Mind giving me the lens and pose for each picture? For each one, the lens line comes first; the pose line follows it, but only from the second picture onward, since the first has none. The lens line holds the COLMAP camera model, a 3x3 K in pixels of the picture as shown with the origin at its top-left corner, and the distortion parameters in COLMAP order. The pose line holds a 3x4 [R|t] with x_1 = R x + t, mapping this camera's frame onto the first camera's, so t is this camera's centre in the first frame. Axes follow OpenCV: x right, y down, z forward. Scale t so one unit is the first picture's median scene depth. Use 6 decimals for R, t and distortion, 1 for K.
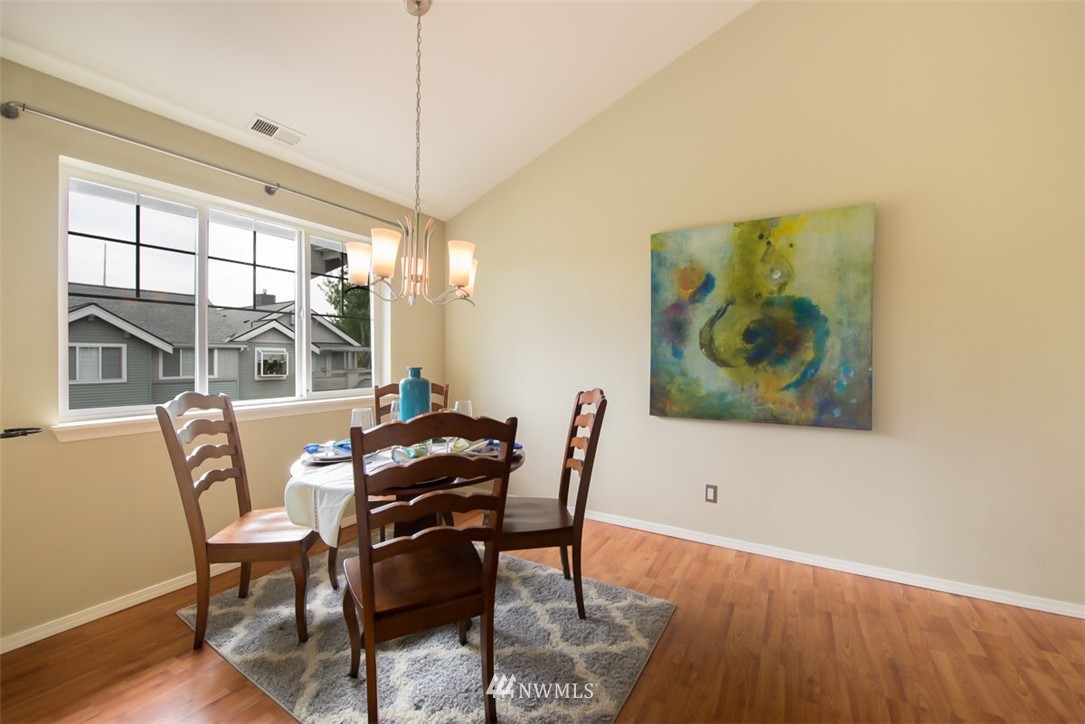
lens RADIAL K [[430.1, 0, 551.0], [0, 430.1, 358.2], [0, 0, 1]] dist [0.003008, -0.001659]
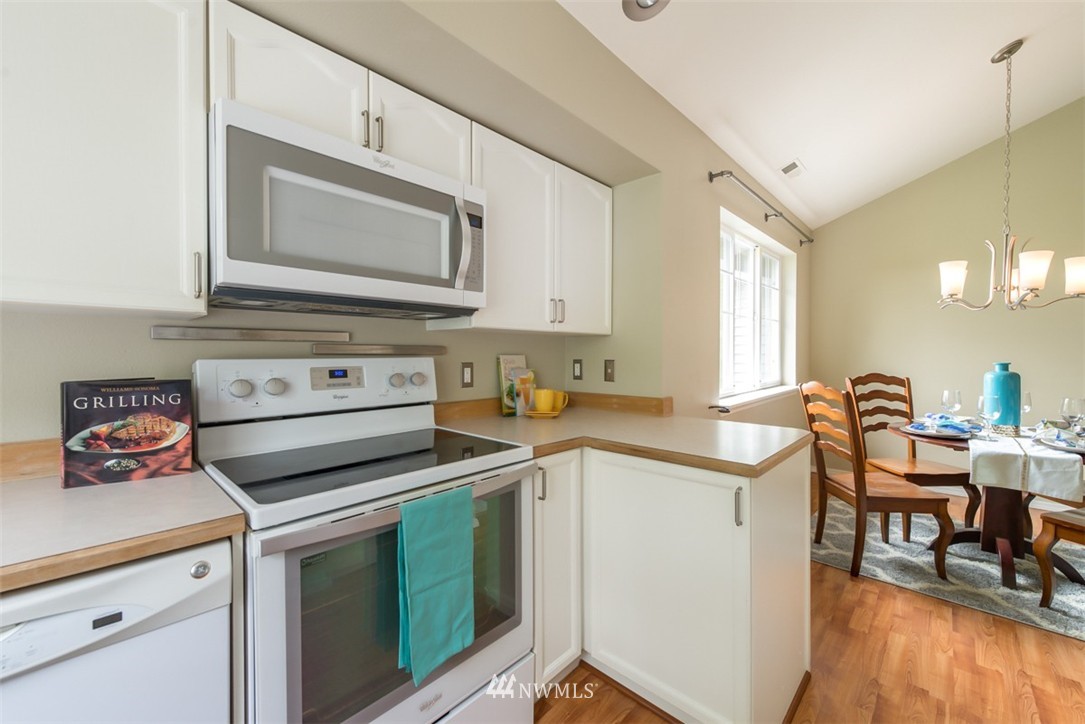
lens RADIAL K [[430.1, 0, 540.2], [0, 430.1, 358.8], [0, 0, 1]] dist [0.003008, -0.001659]
pose [[0.977367, -0.000503, -0.211551, -1.026249], [0.003175, 0.999919, 0.012293, -0.006063], [0.211527, -0.012687, 0.977290, -0.333187]]
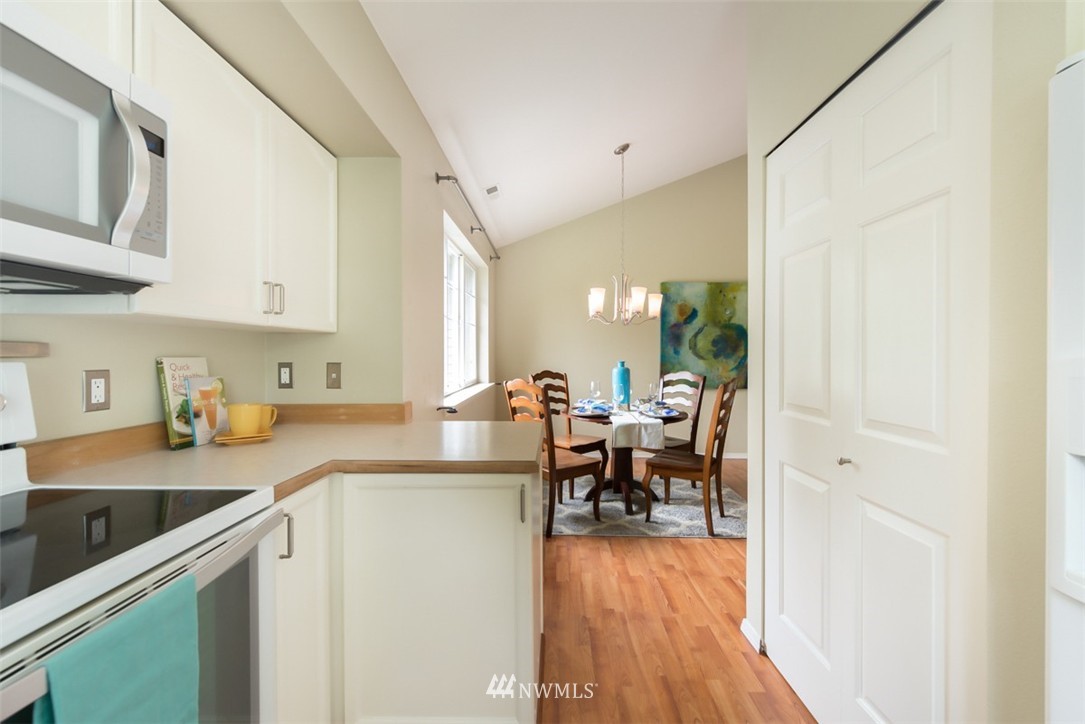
lens RADIAL K [[430.1, 0, 549.9], [0, 430.1, 355.3], [0, 0, 1]] dist [0.003008, -0.001659]
pose [[0.861015, -0.003712, 0.508566, -1.129949], [0.002141, 0.999991, 0.003673, -0.006931], [-0.508575, -0.002074, 0.861015, -0.264042]]
